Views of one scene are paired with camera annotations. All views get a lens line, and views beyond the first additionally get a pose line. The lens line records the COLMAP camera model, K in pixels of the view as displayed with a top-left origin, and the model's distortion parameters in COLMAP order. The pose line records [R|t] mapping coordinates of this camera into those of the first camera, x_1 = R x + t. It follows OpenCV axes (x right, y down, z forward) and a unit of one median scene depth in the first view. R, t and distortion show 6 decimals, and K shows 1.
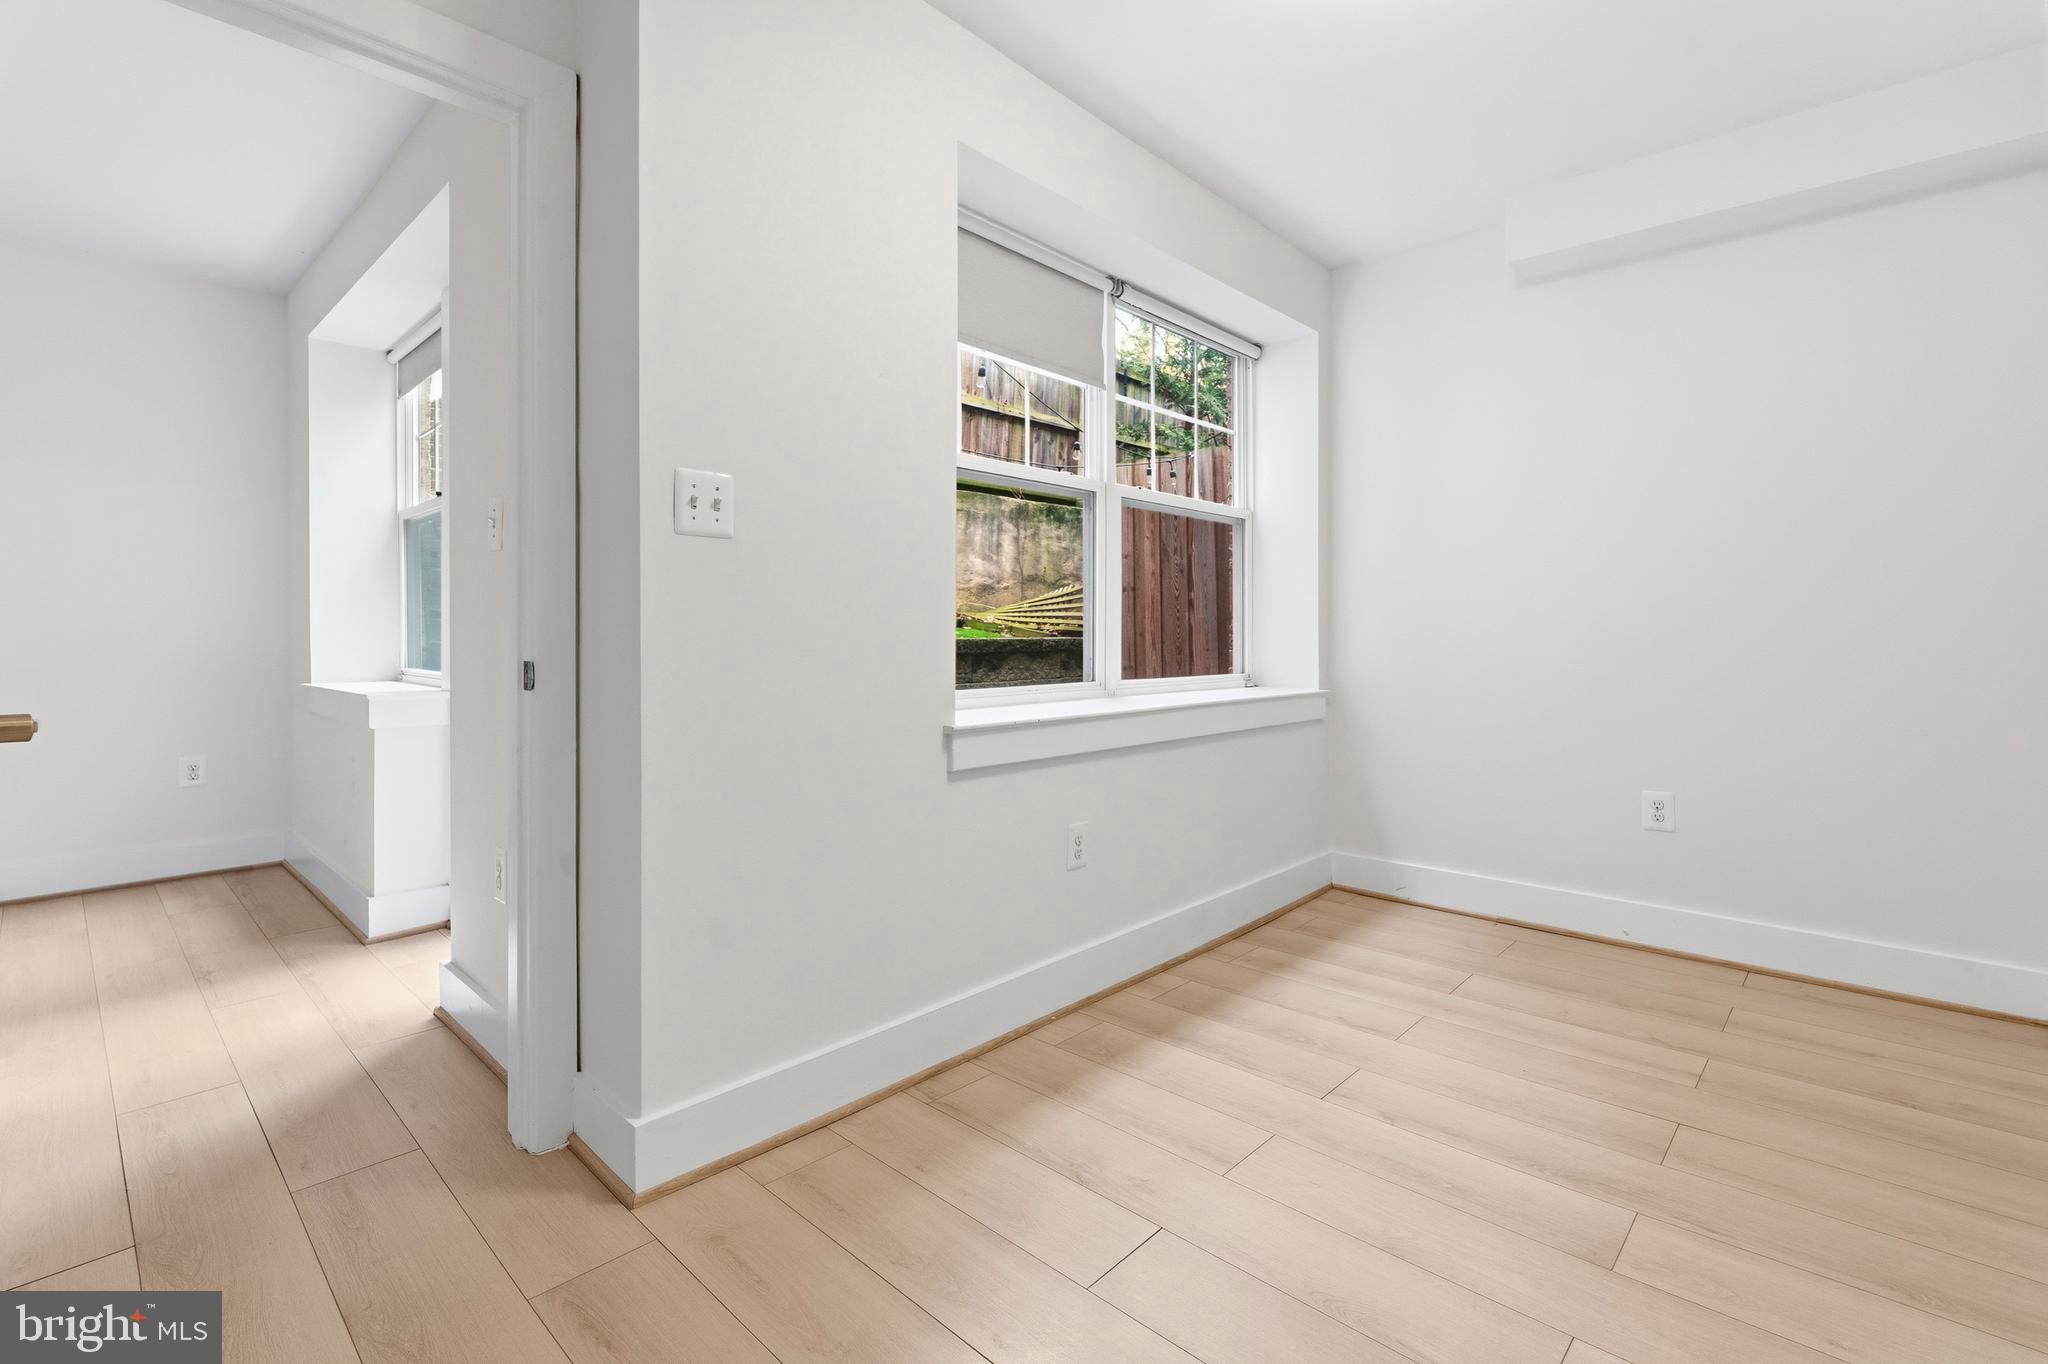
lens RADIAL K [[907.1, 0, 942.6], [0, 907.1, 646.0], [0, 0, 1]] dist [-0.002532, -0.000980]
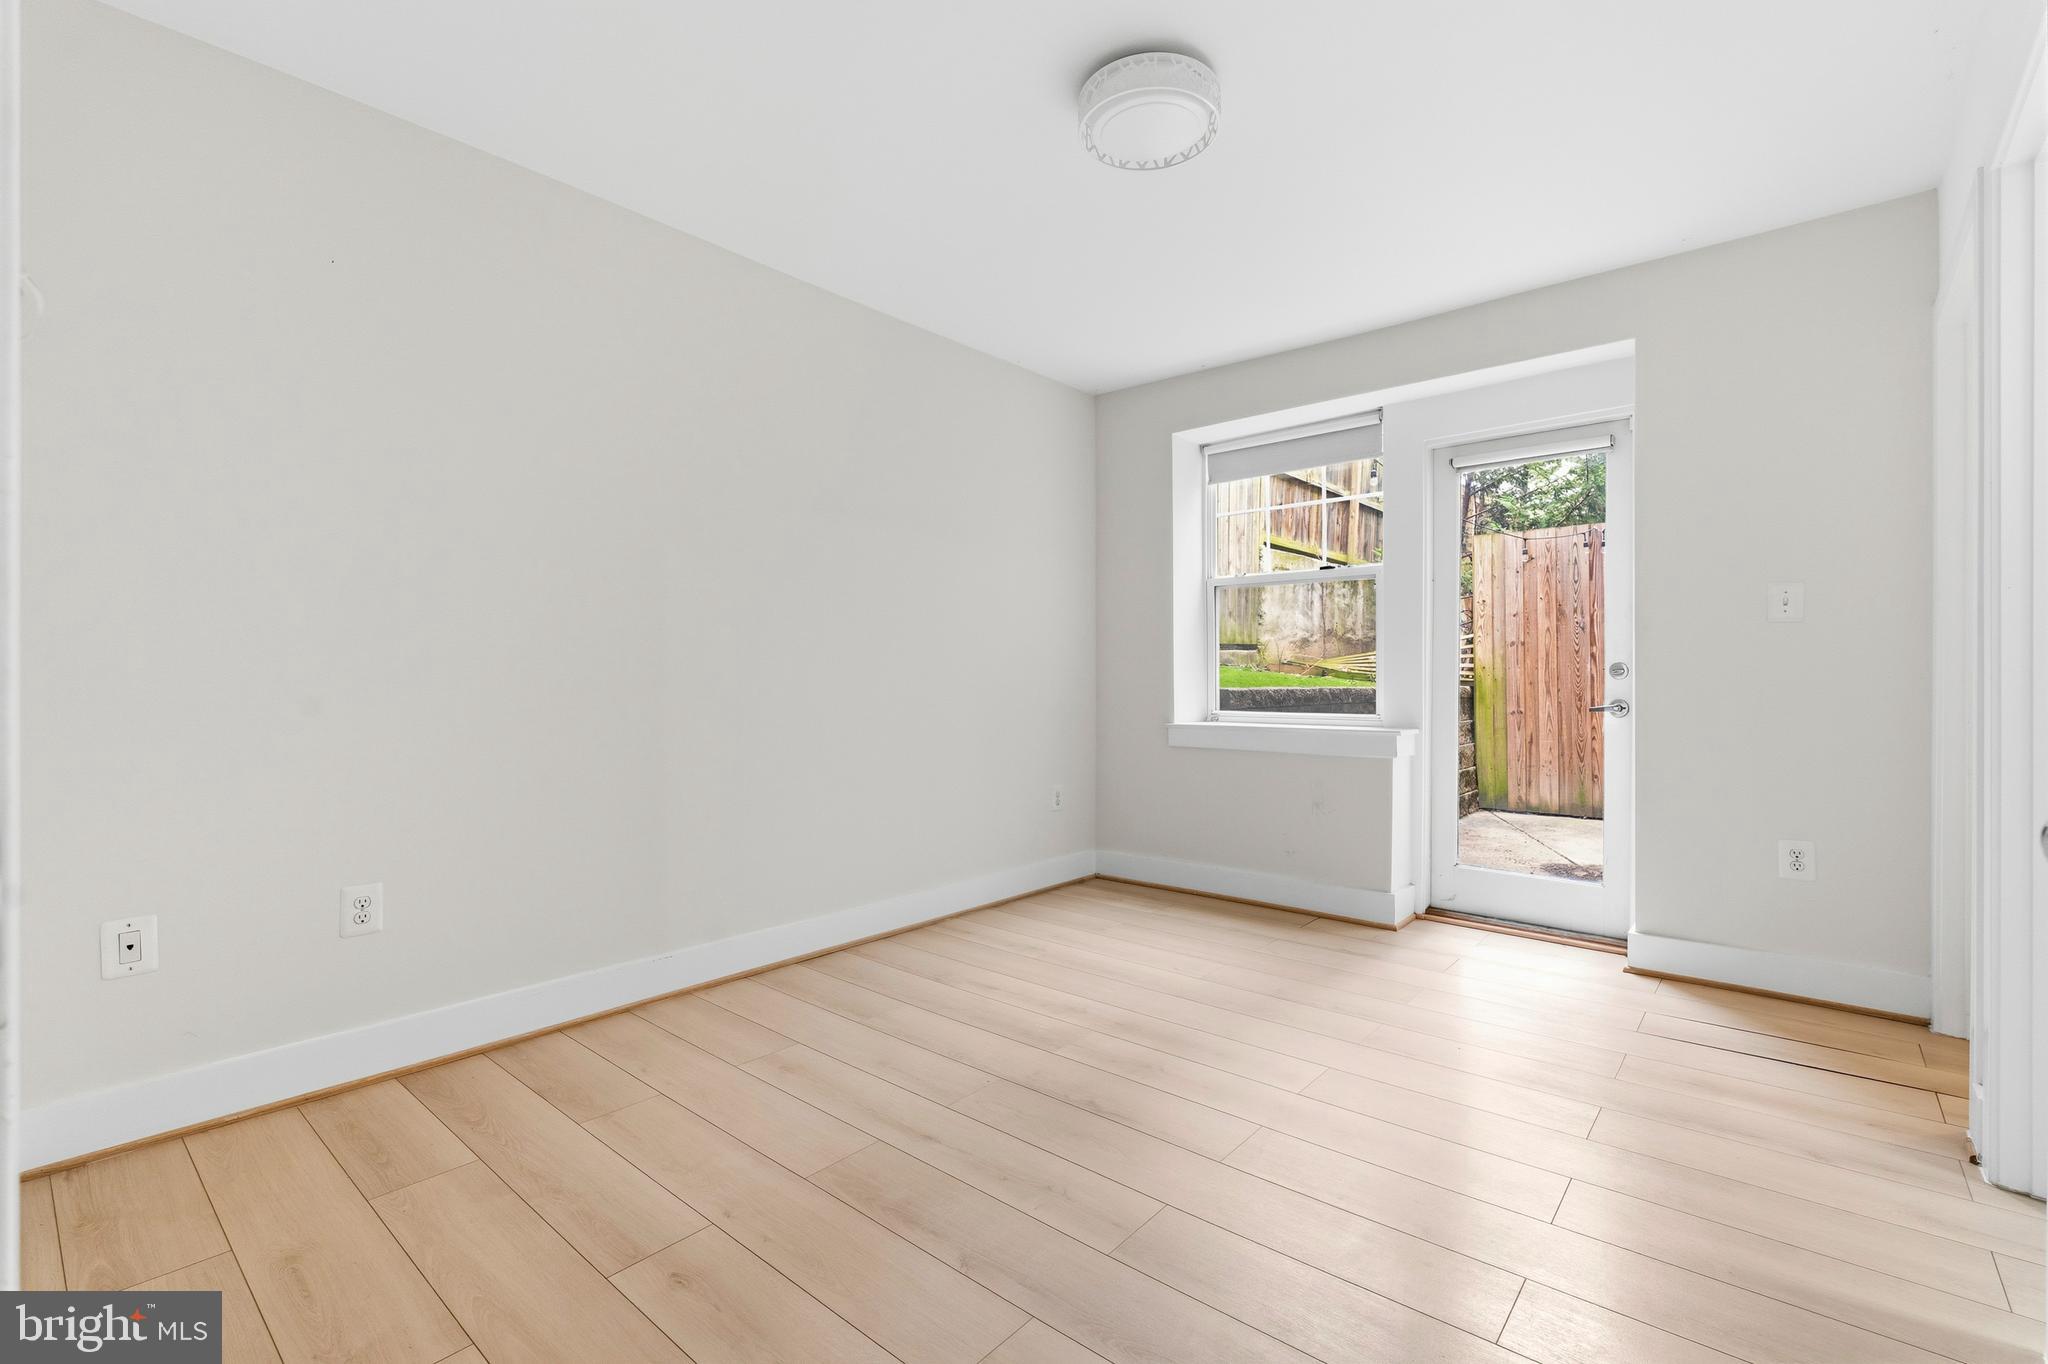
lens RADIAL K [[907.1, 0, 1026.0], [0, 907.1, 684.4], [0, 0, 1]] dist [-0.002532, -0.000980]
pose [[0.994905, -0.005562, 0.100662, -0.616548], [0.006697, 0.999918, -0.010942, -0.002900], [-0.100593, 0.011561, 0.994861, -0.091817]]
